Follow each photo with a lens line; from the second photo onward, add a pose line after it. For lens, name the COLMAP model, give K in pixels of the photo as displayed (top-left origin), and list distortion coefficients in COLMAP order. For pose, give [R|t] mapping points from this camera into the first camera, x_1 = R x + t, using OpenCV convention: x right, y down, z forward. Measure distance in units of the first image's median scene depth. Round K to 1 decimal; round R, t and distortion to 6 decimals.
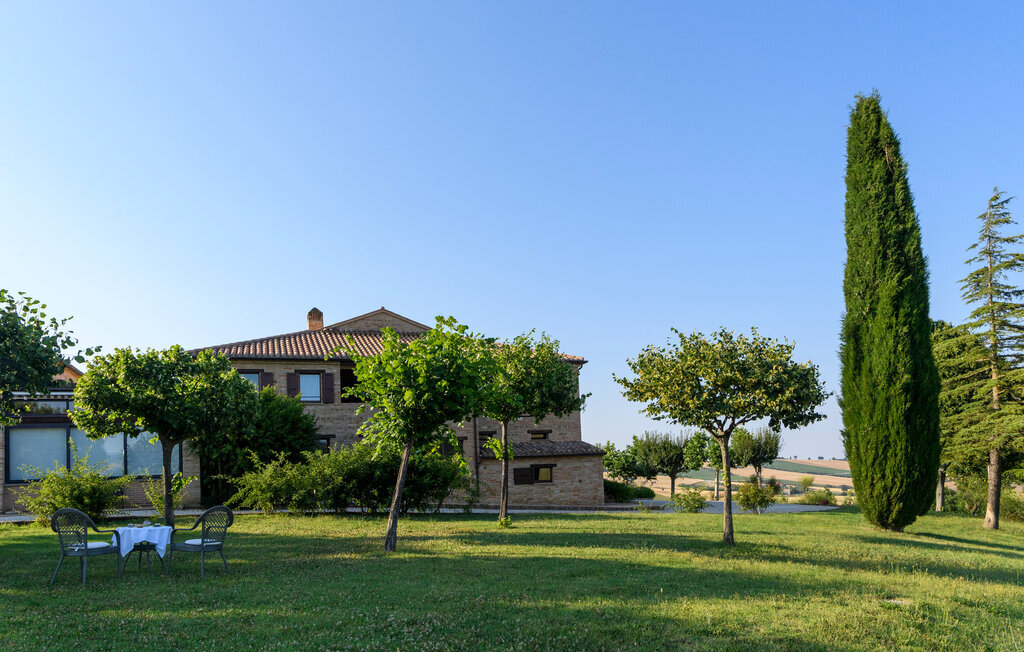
lens RADIAL K [[726.3, 0, 507.0], [0, 726.3, 374.8], [0, 0, 1]] dist [-0.030990, -0.002170]
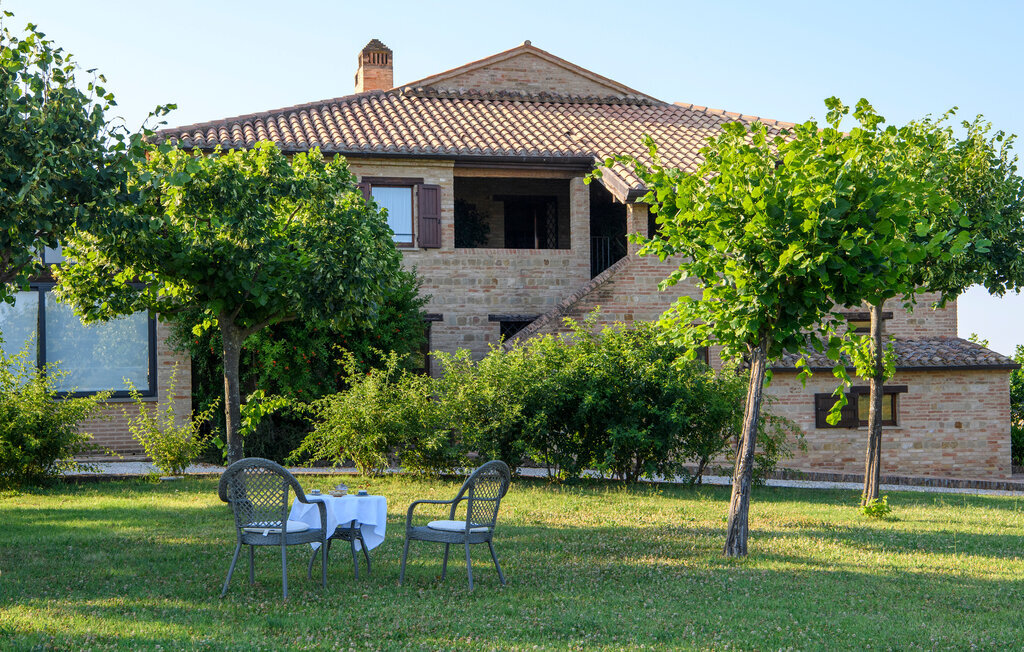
lens RADIAL K [[1626.1, 0, 512.0], [0, 1626.1, 326.0], [0, 0, 1]] dist [0.130876, -0.044500]
pose [[0.995411, 0.022353, -0.093046, -0.129061], [-0.013604, 0.995515, 0.093624, -0.015472], [0.094722, -0.091929, 0.991250, -0.087591]]
